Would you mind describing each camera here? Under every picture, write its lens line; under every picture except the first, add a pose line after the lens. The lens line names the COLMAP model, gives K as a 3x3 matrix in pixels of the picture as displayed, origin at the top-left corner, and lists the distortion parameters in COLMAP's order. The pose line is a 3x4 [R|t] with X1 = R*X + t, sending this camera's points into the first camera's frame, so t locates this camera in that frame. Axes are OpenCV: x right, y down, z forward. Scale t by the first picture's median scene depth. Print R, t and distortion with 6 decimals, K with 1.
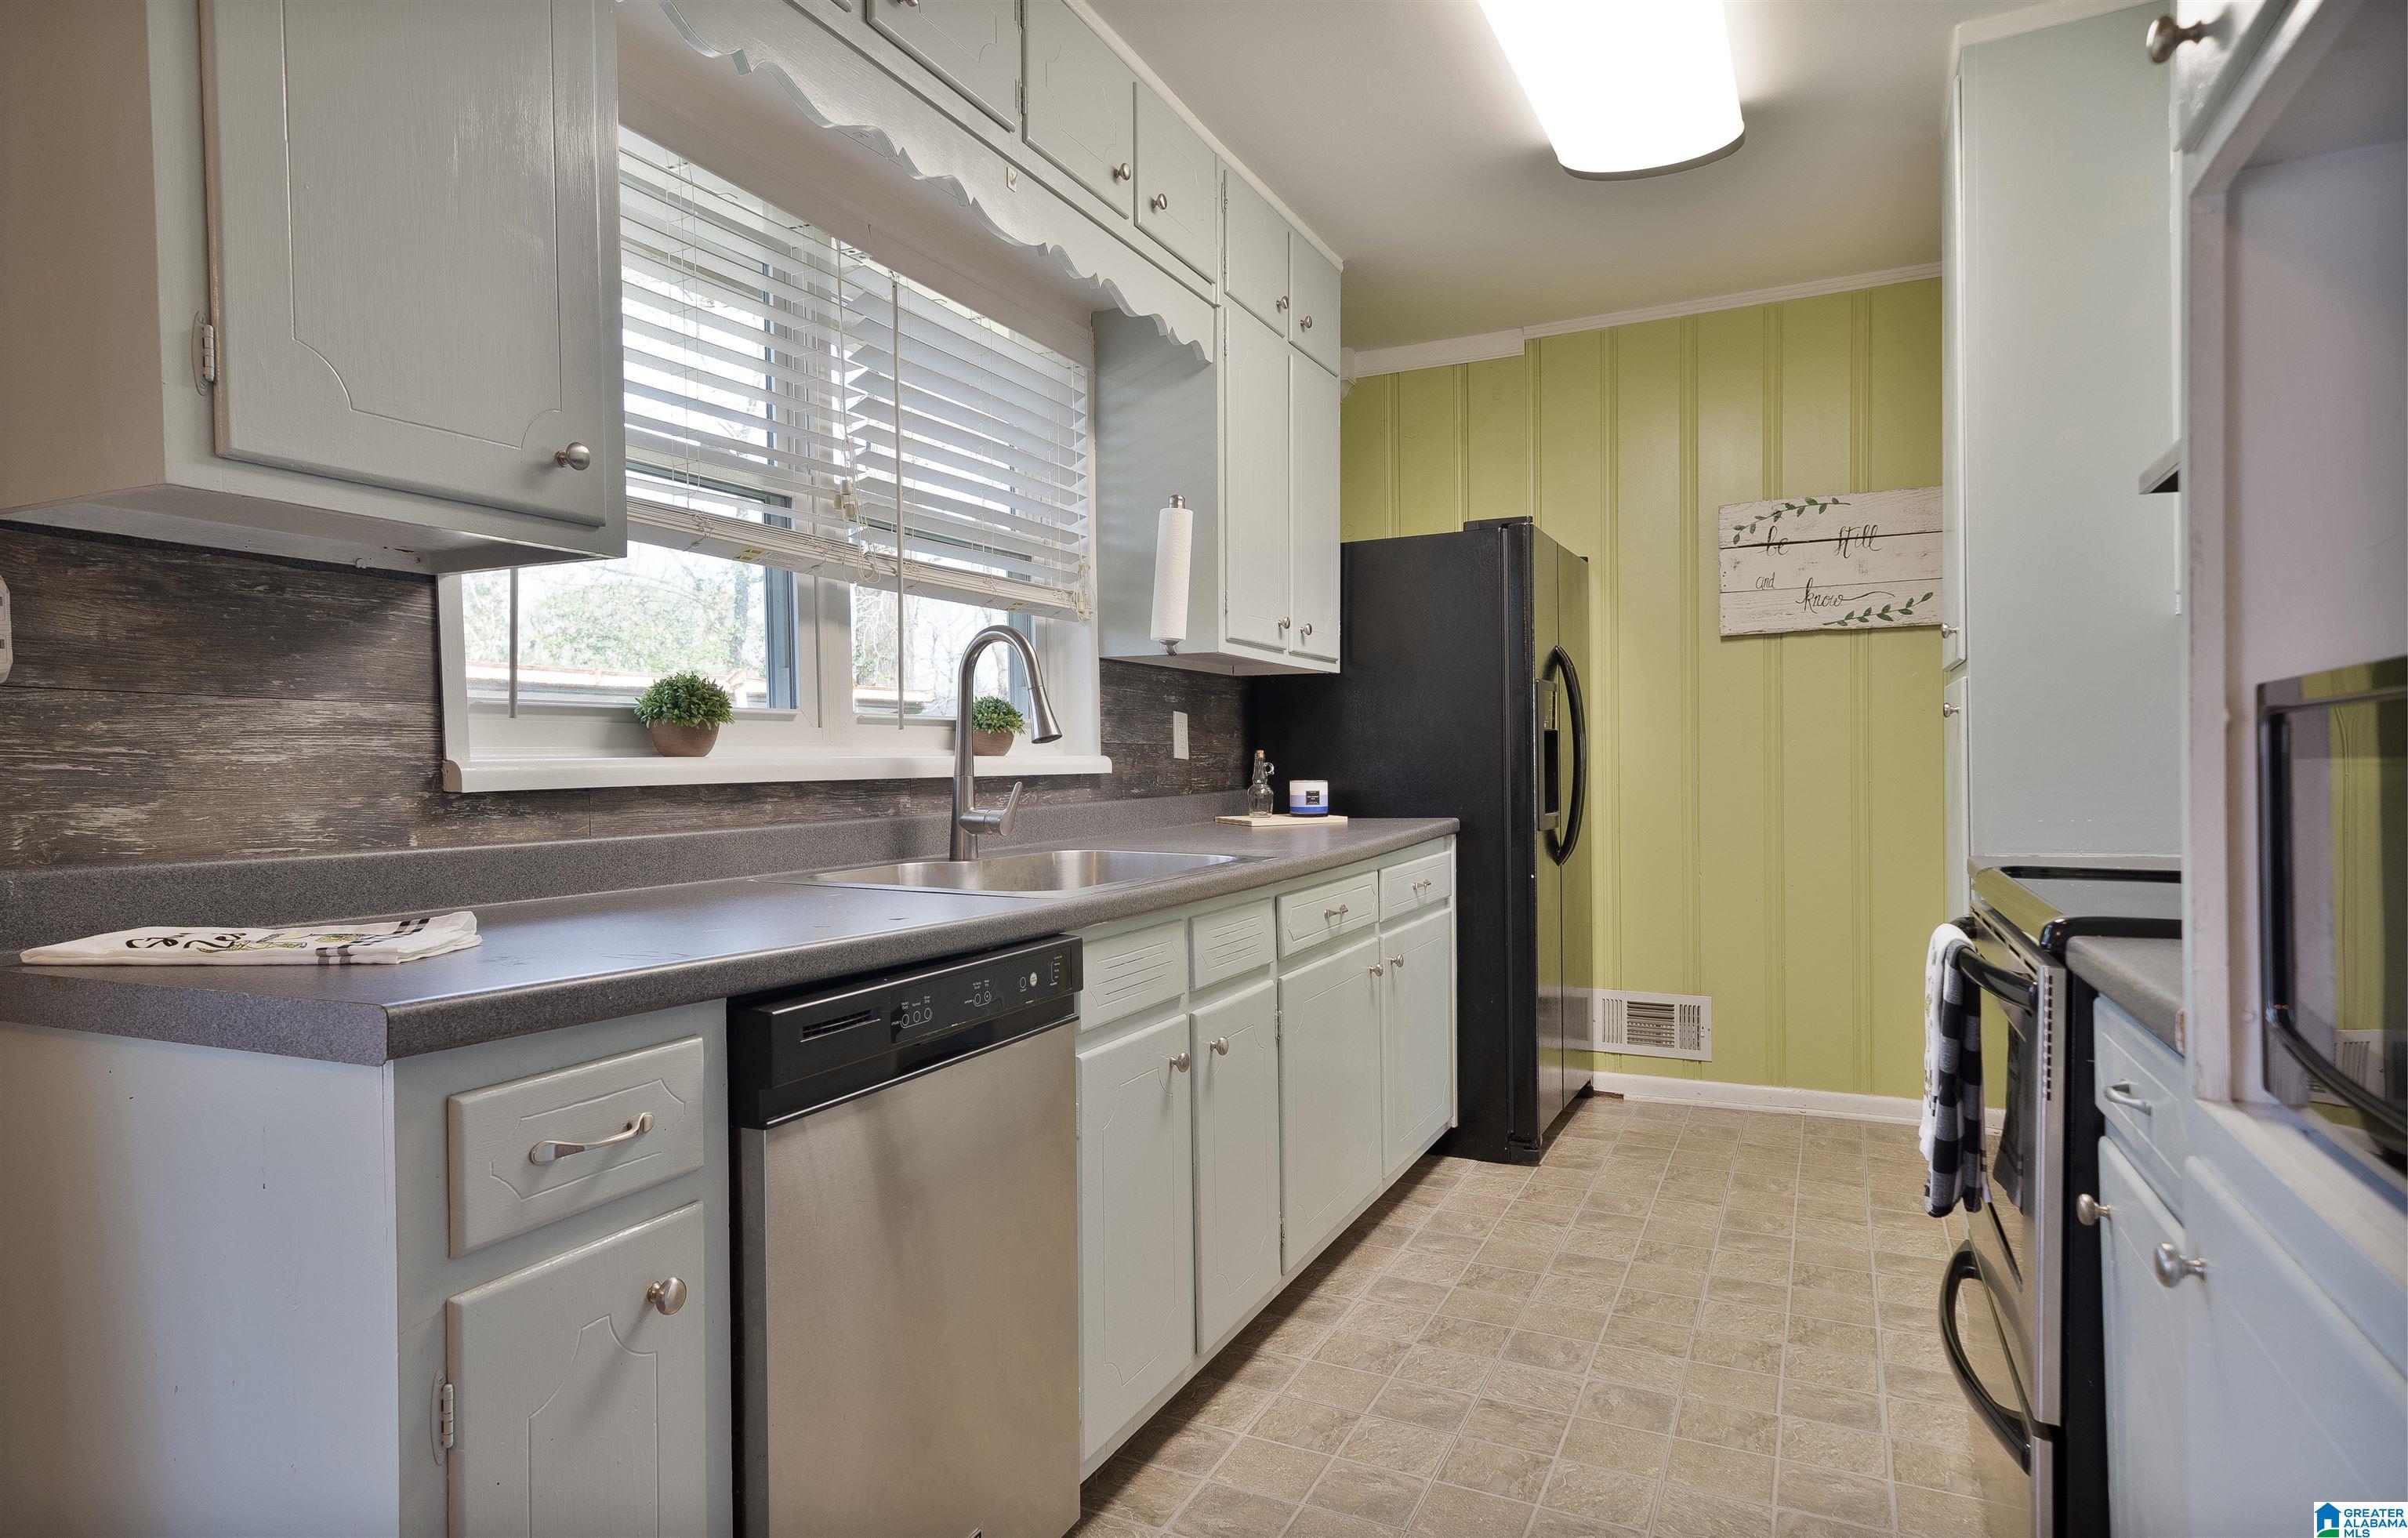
lens RADIAL K [[1381.5, 0, 1199.7], [0, 1381.5, 766.6], [0, 0, 1]] dist [-0.000190, 0.000111]
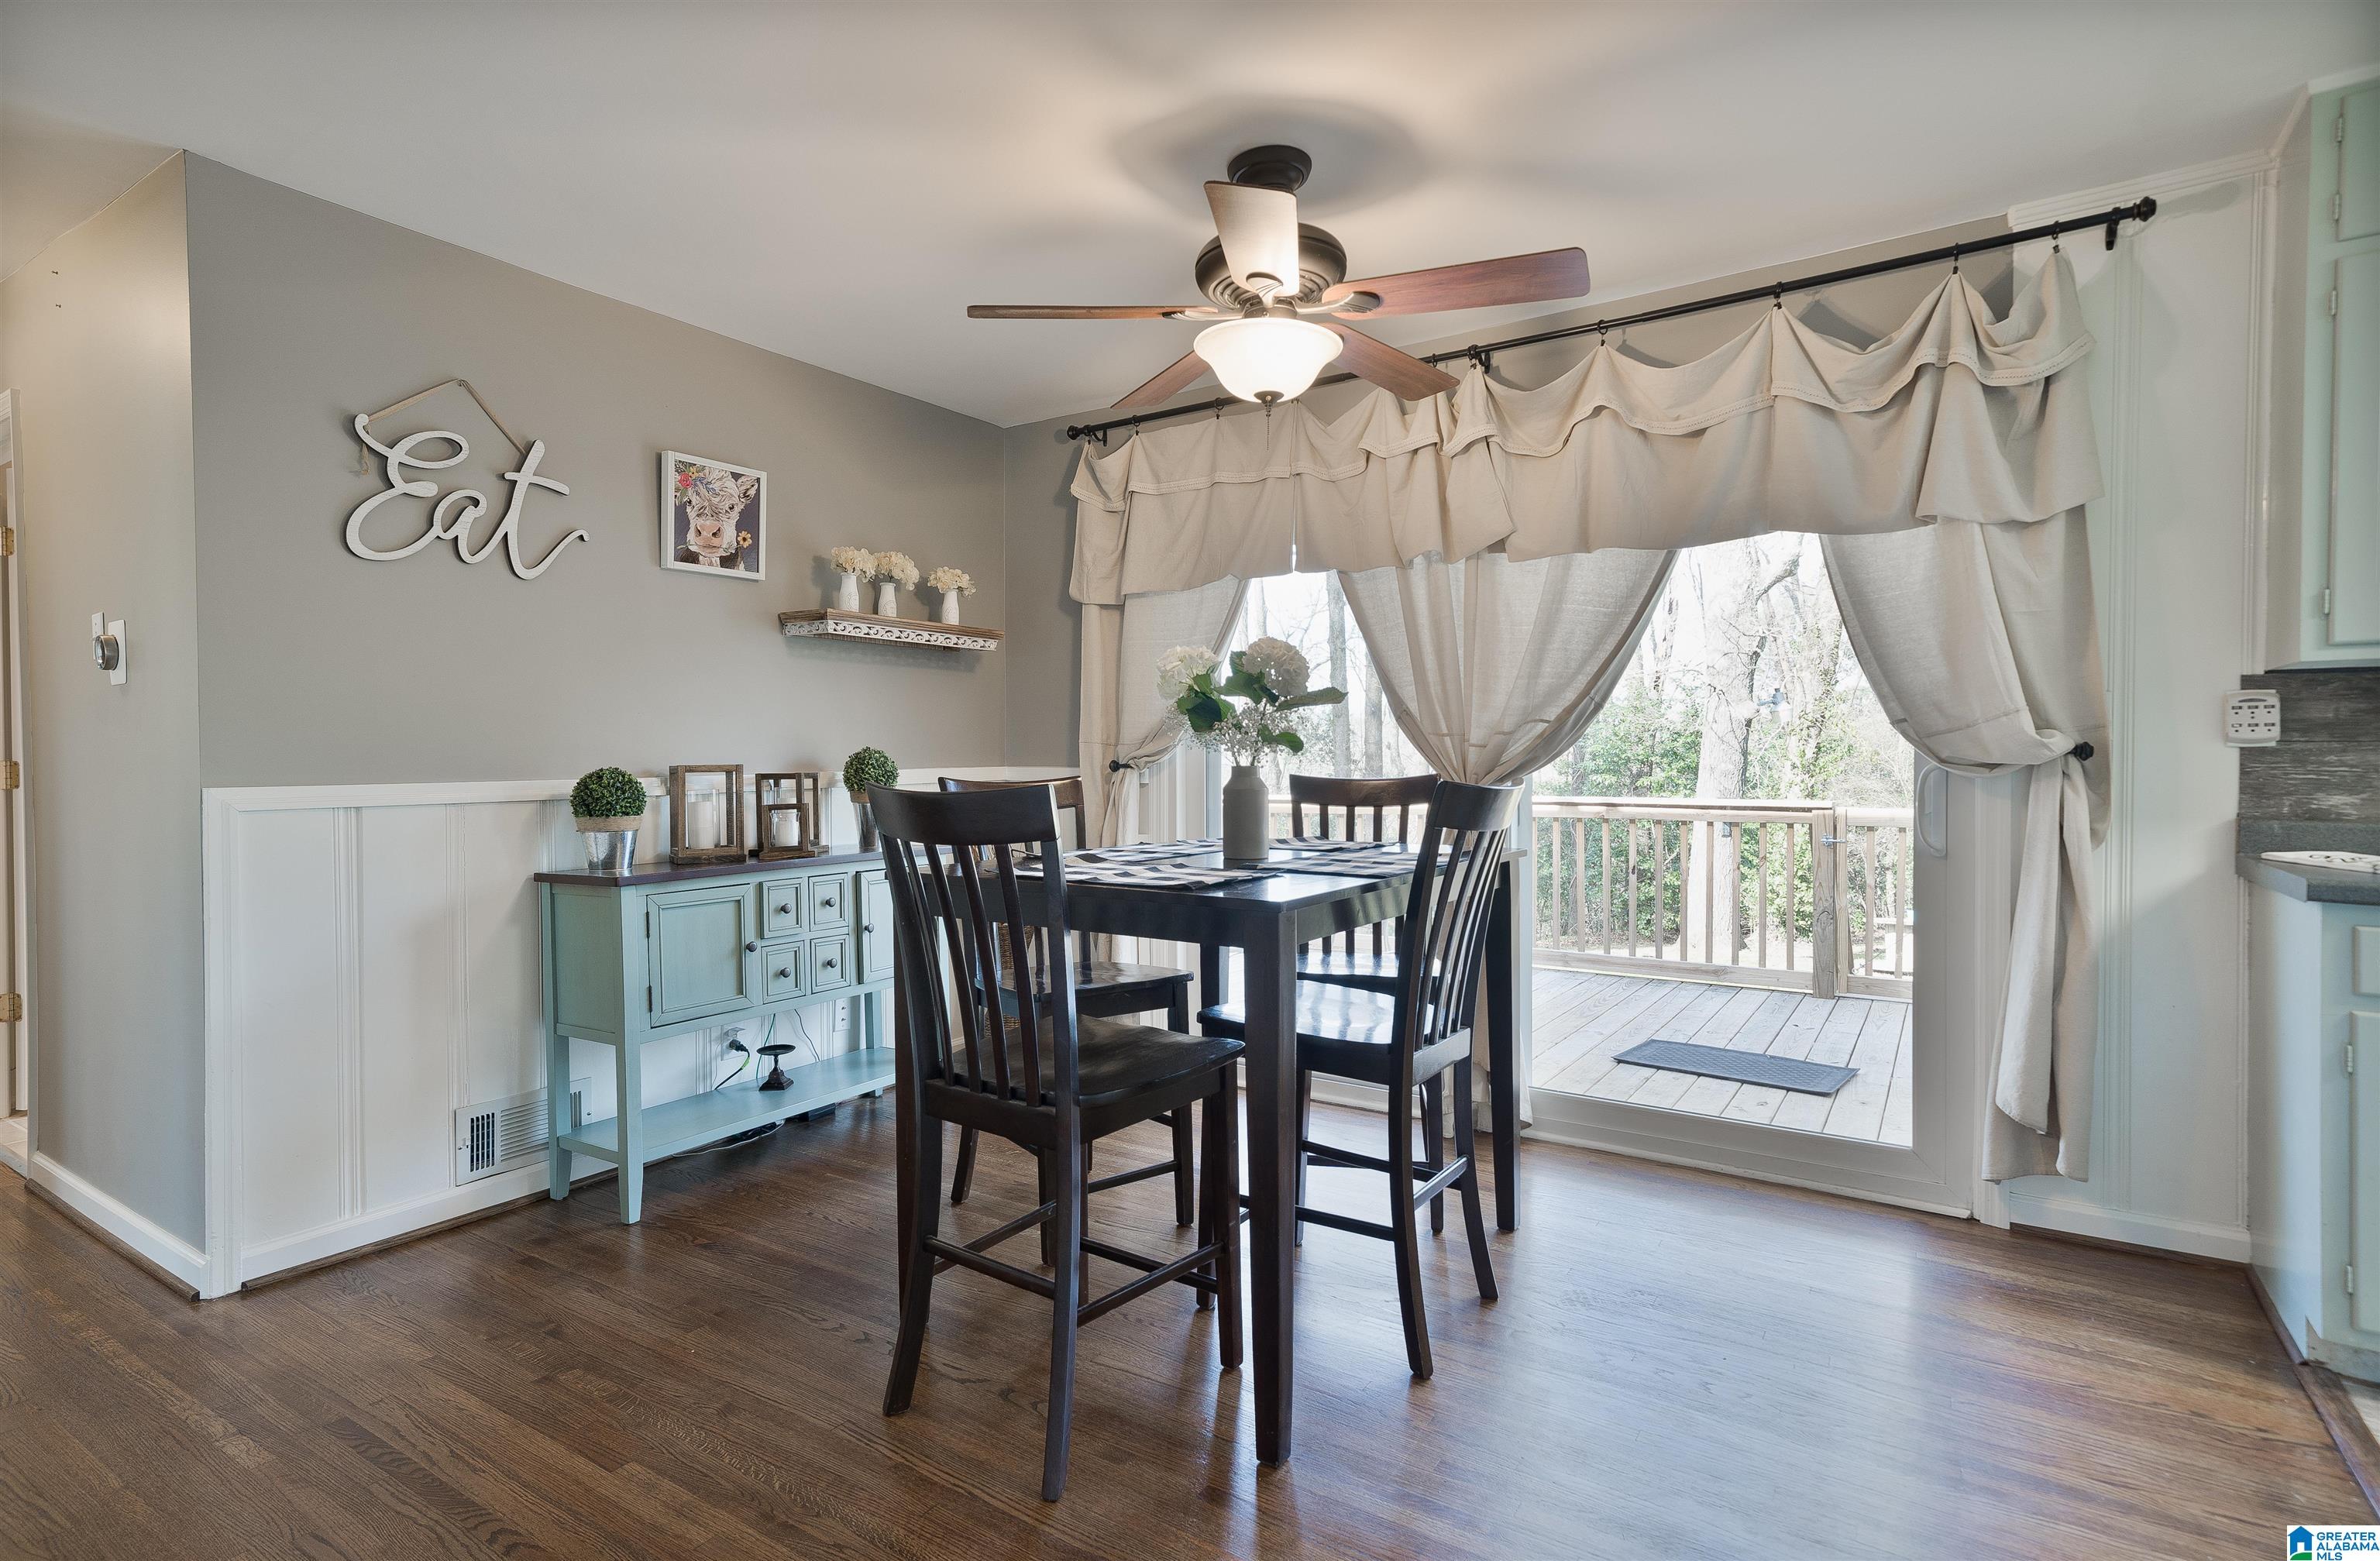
lens RADIAL K [[1139.3, 0, 1202.8], [0, 1139.3, 775.8], [0, 0, 1]] dist [-0.000037, 0.000033]
pose [[-0.143839, 0.030504, -0.989131, 1.257793], [-0.000313, 0.999523, 0.030870, -0.057806], [0.989601, 0.004750, -0.143761, -0.505704]]
